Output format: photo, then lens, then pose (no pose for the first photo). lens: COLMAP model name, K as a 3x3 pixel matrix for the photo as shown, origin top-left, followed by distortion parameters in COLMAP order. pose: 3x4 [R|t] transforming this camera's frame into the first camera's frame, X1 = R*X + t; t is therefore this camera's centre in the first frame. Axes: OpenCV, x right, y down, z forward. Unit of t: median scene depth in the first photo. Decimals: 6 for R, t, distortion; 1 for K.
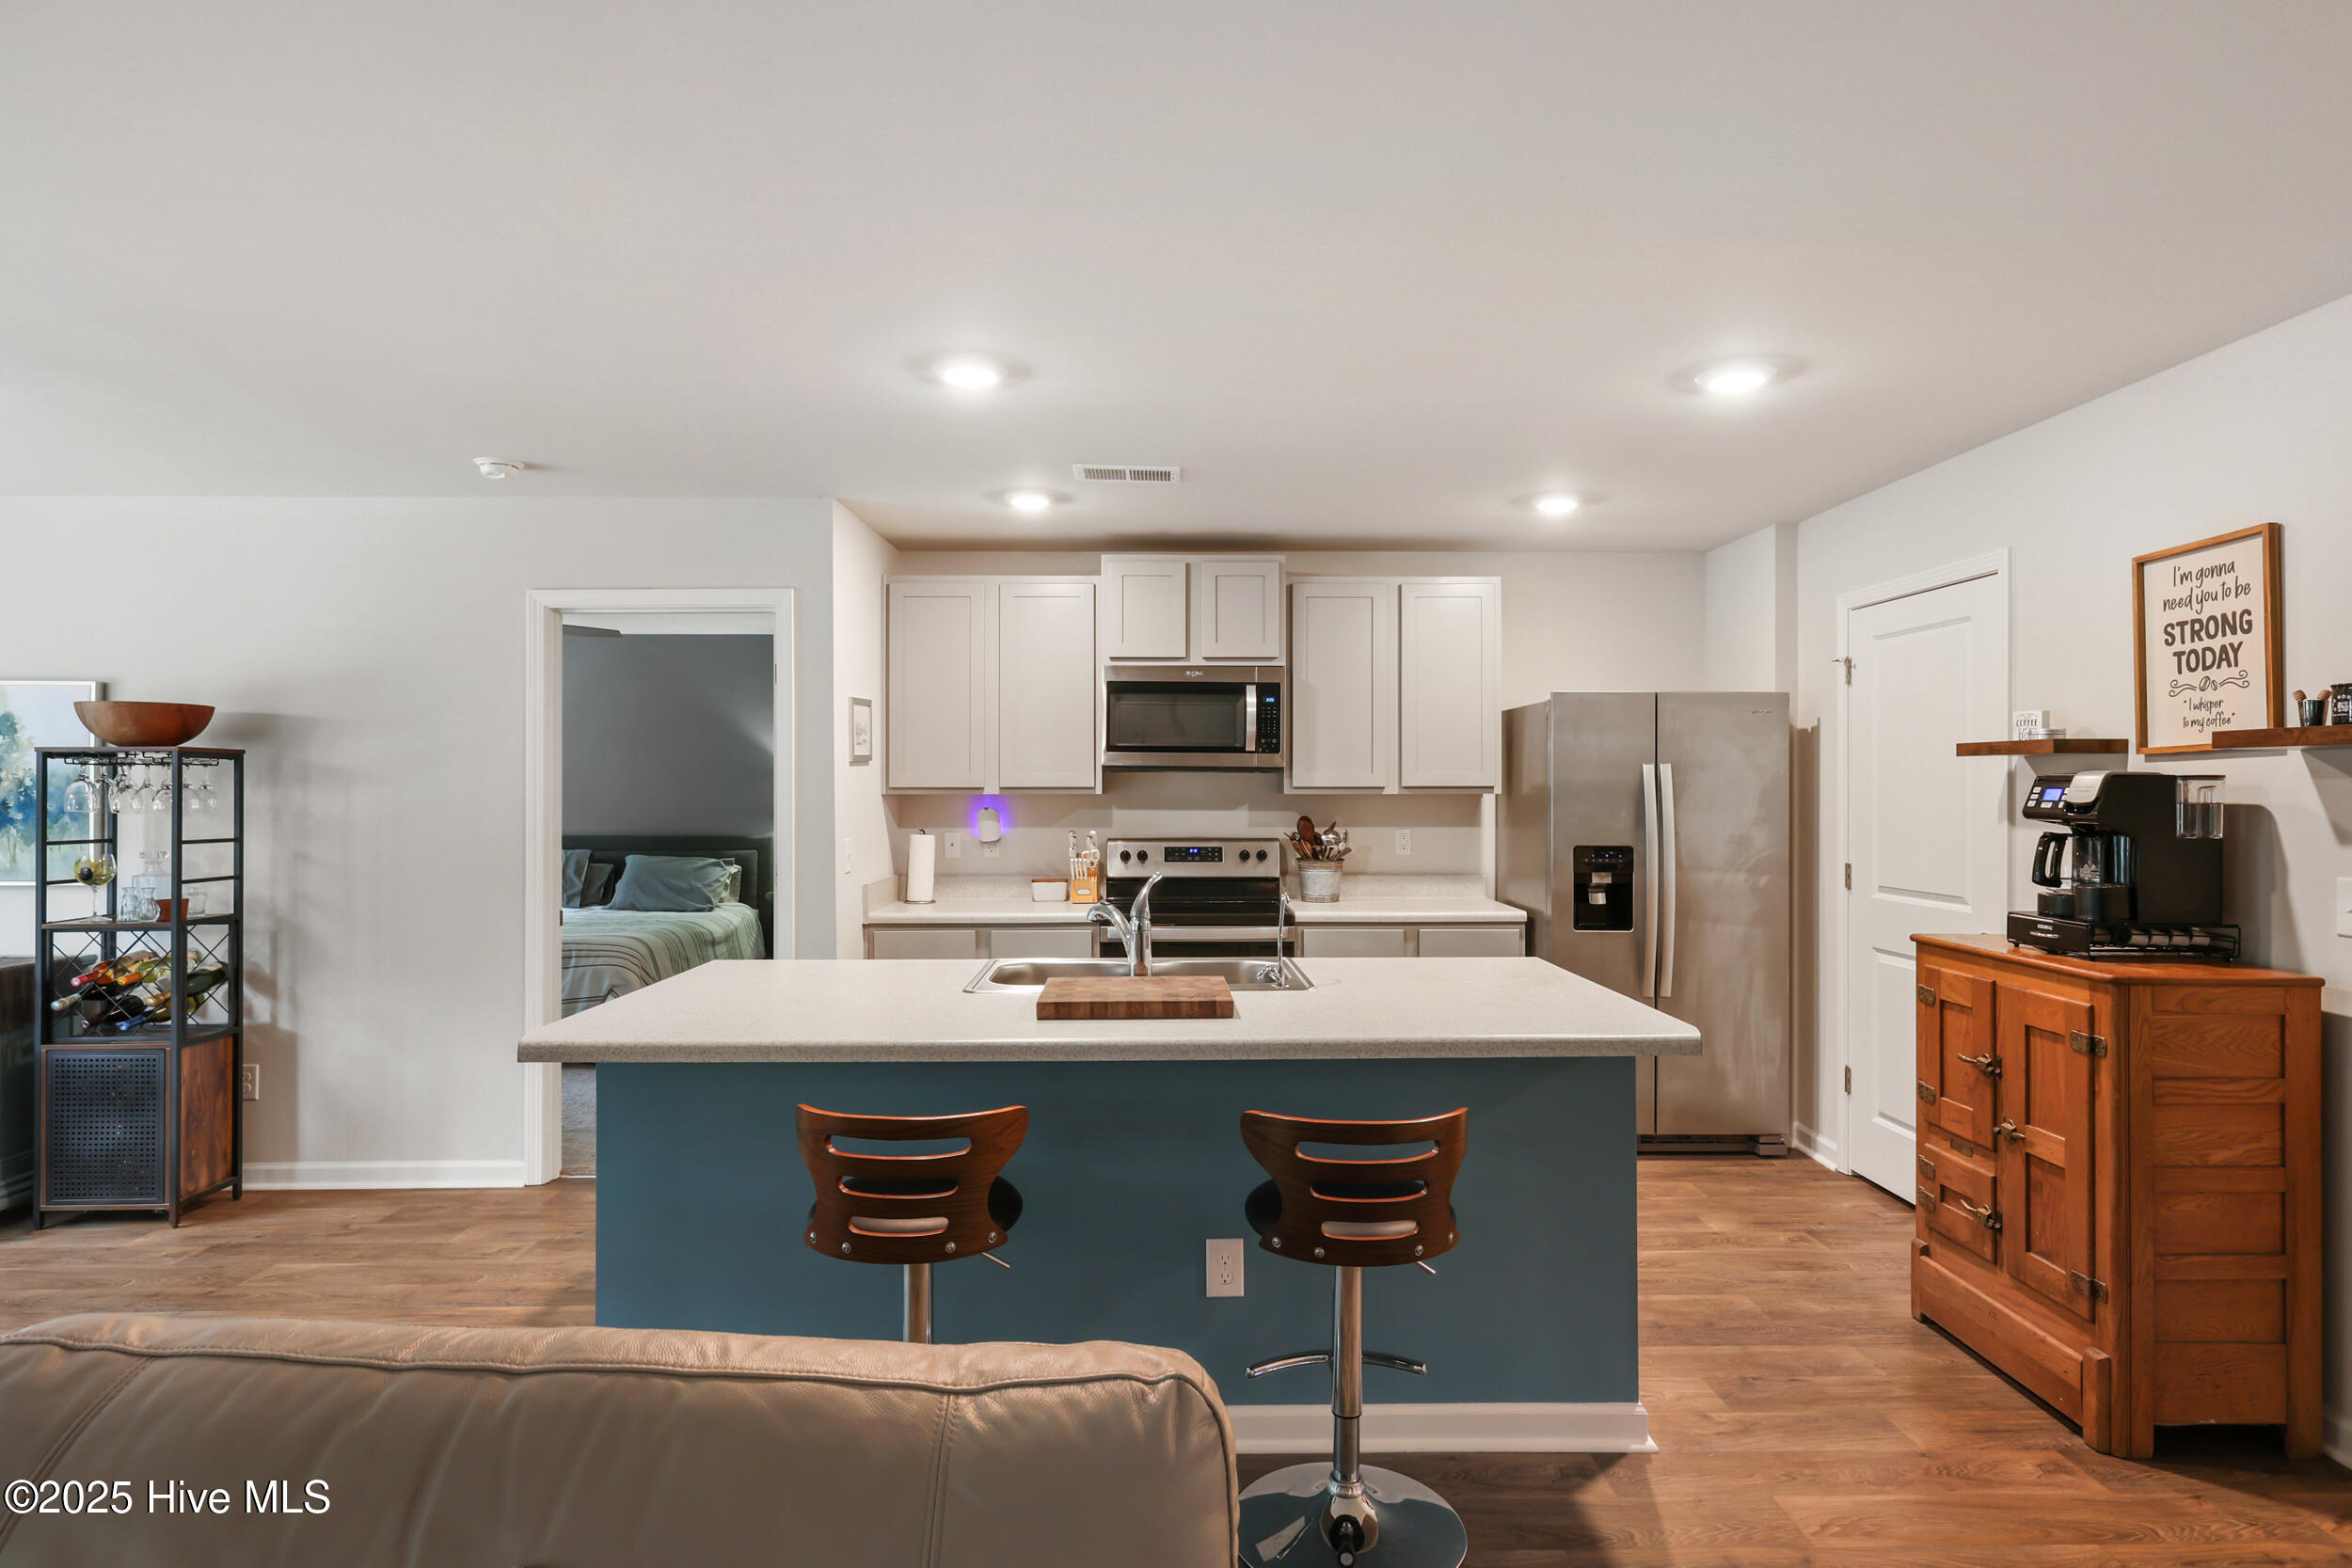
lens RADIAL K [[1229.0, 0, 1189.3], [0, 1229.0, 782.5], [0, 0, 1]] dist [-0.003902, -0.000129]
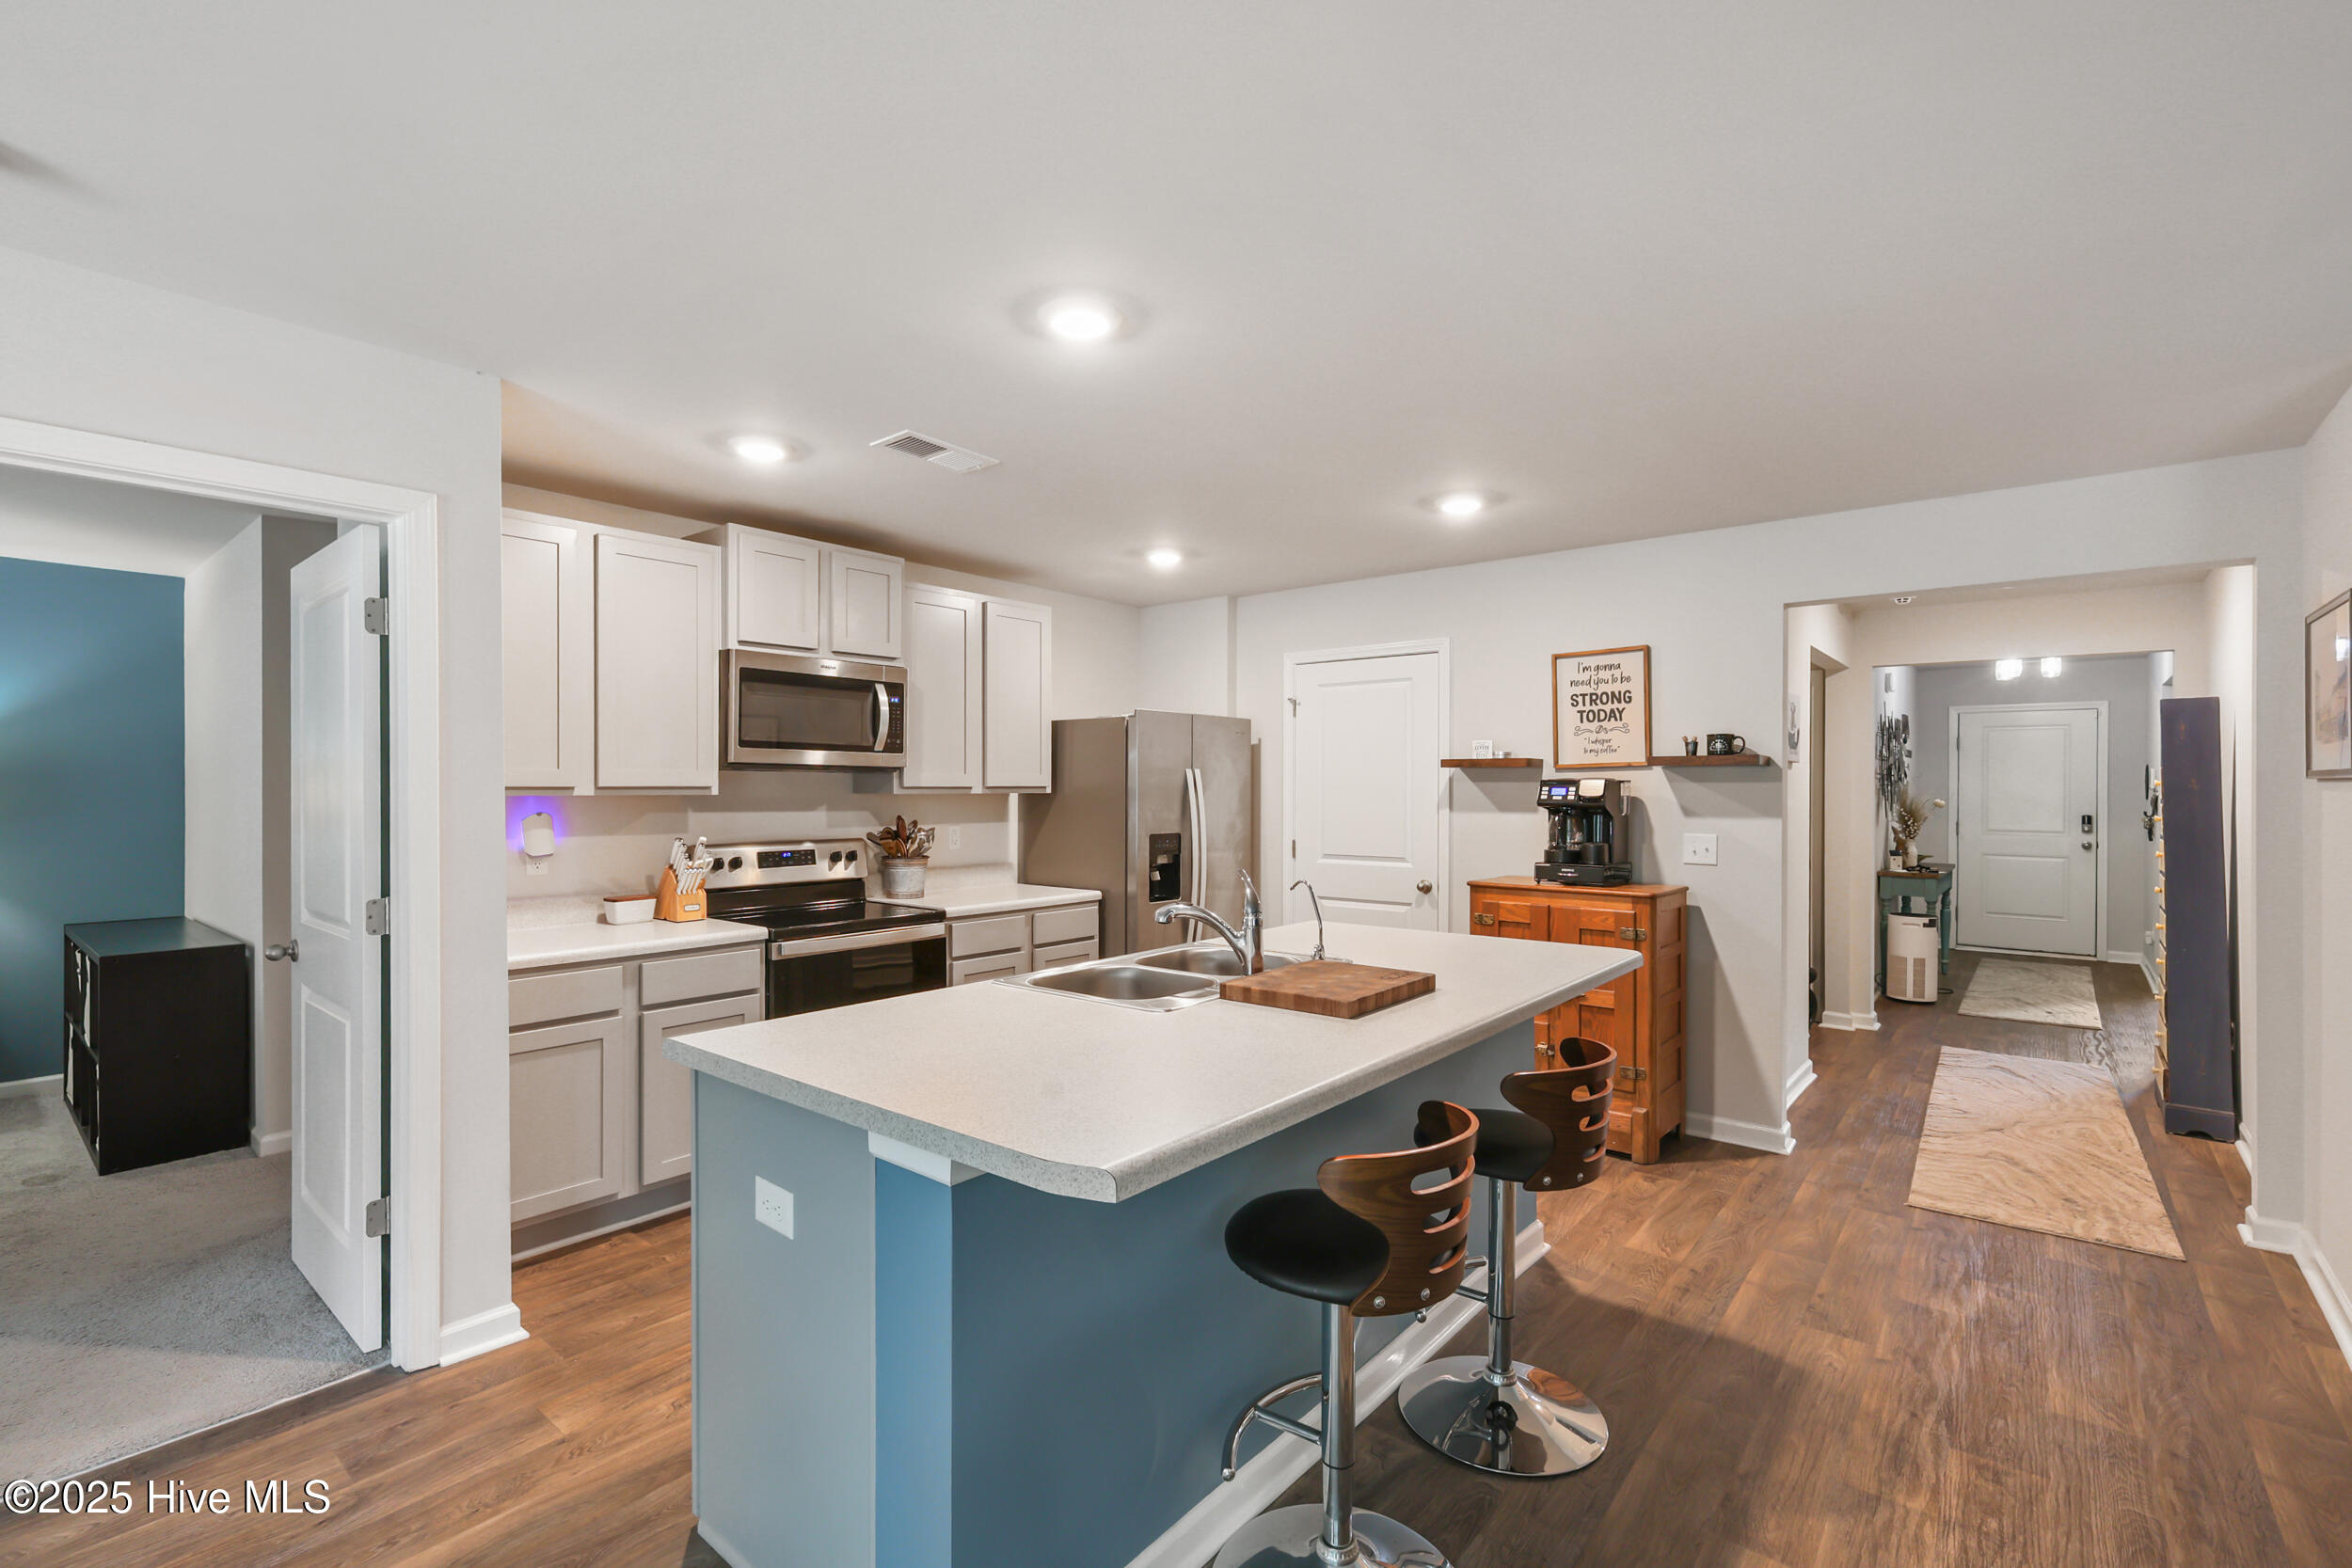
lens RADIAL K [[1030.0, 0, 1172.1], [0, 1030.0, 793.5], [0, 0, 1]] dist [0.002642, -0.000019]
pose [[0.661440, -0.004088, 0.749987, -0.420617], [-0.002892, 0.999964, 0.008002, 0.001757], [-0.749993, -0.007462, 0.661404, 0.275472]]
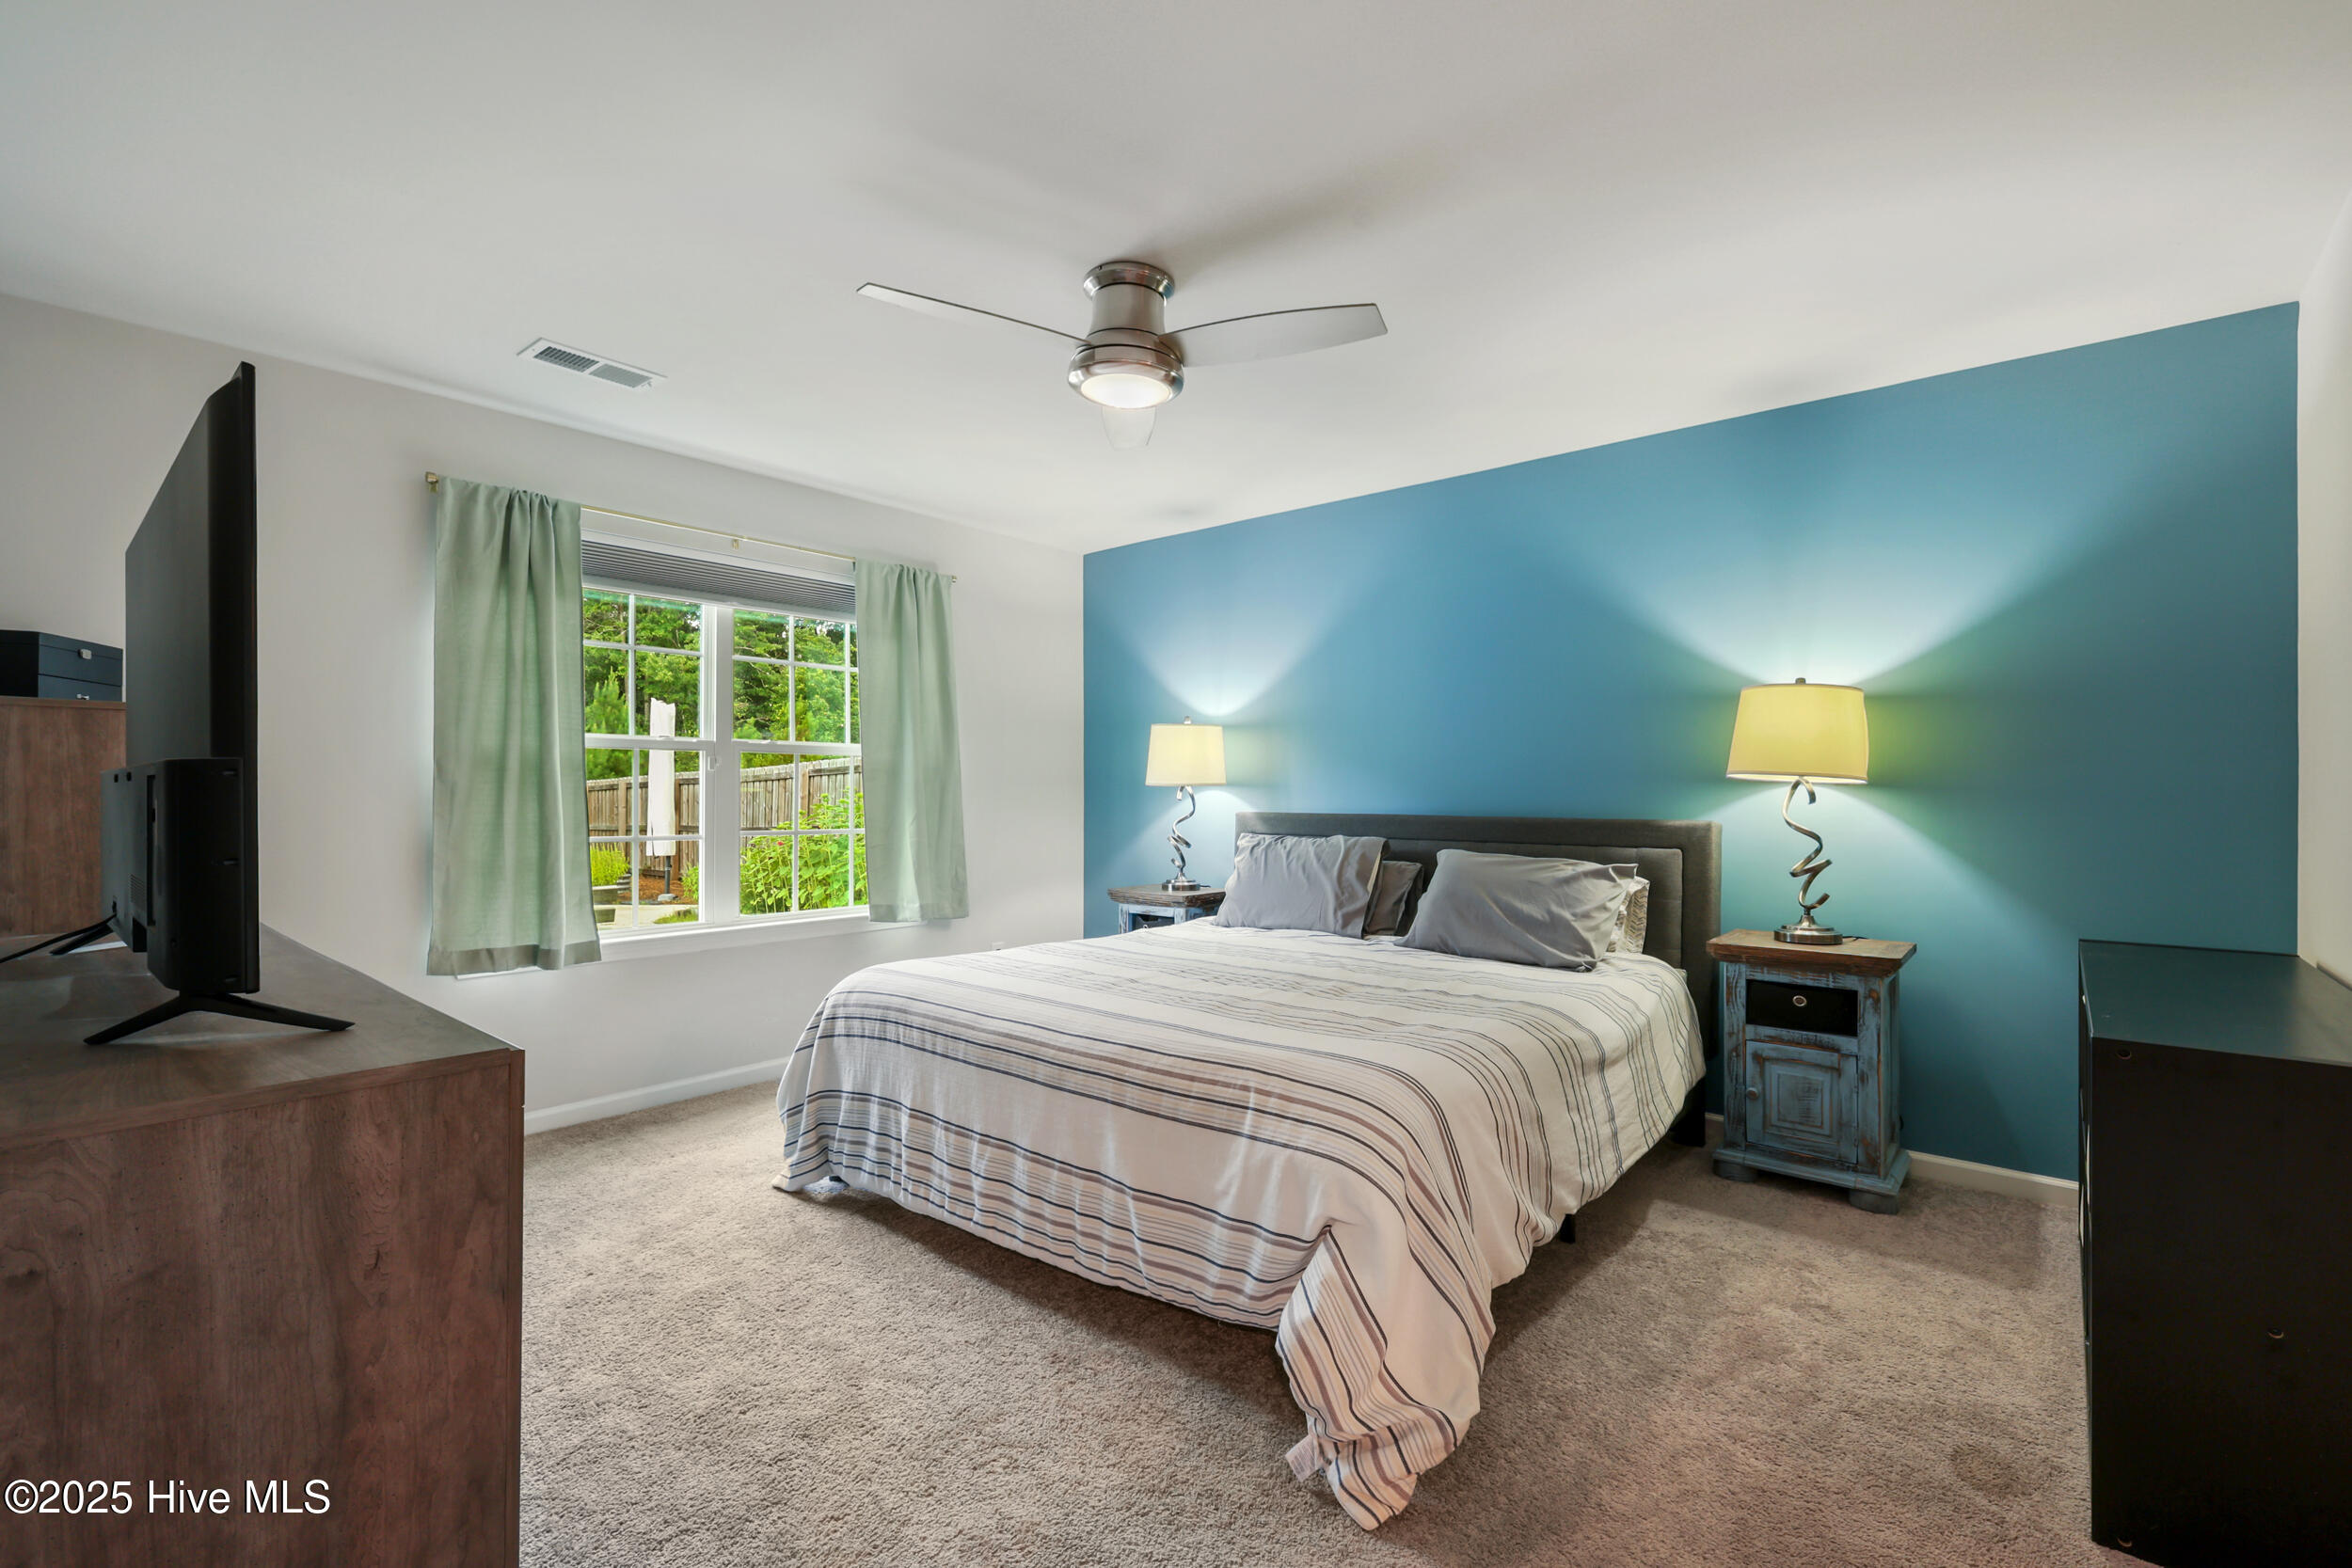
lens RADIAL K [[1030.0, 0, 1166.2], [0, 1030.0, 783.3], [0, 0, 1]] dist [0.002642, -0.000019]
pose [[0.734876, -0.003106, -0.678194, -0.367025], [0.002307, 0.999995, -0.002079, 0.047525], [0.678197, -0.000037, 0.734880, 0.911522]]
